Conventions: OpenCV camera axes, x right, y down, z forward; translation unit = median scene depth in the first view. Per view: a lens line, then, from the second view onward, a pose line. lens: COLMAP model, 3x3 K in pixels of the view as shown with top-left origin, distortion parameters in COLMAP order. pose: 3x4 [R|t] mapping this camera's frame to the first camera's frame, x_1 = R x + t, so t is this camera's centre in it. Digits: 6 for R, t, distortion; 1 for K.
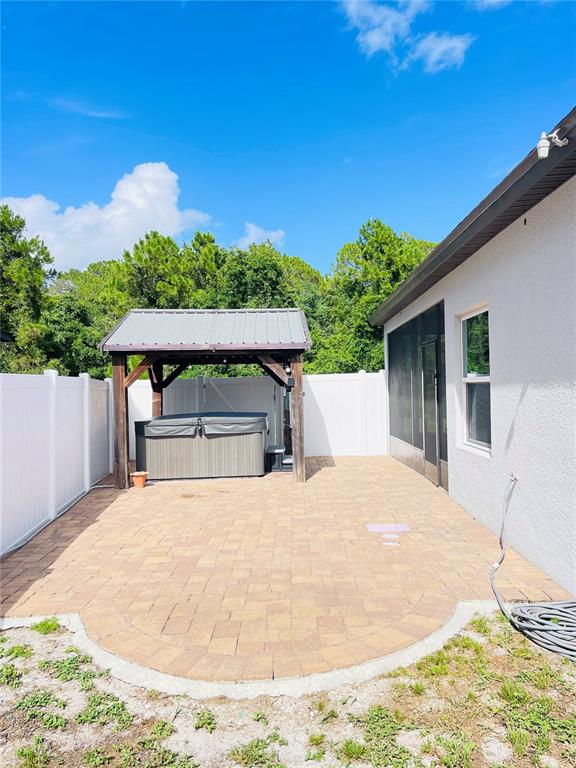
lens RADIAL K [[582.1, 0, 288.0], [0, 582.1, 384.0], [0, 0, 1]] dist [0.000833, -0.007445]
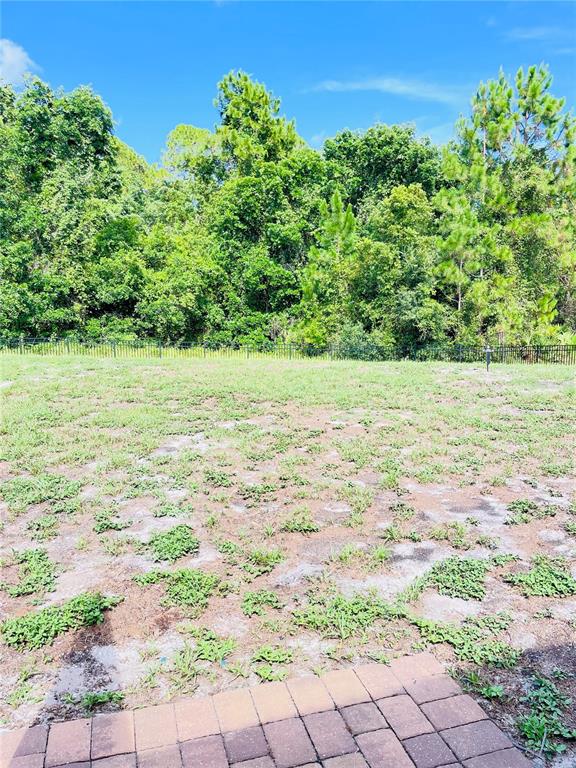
lens RADIAL K [[582.1, 0, 288.0], [0, 582.1, 384.0], [0, 0, 1]] dist [0.000833, -0.007445]
pose [[0.948440, -0.030317, 0.315504, -0.034736], [-0.012048, 0.991247, 0.131469, 0.002608], [-0.316728, -0.128492, 0.939773, 0.289846]]
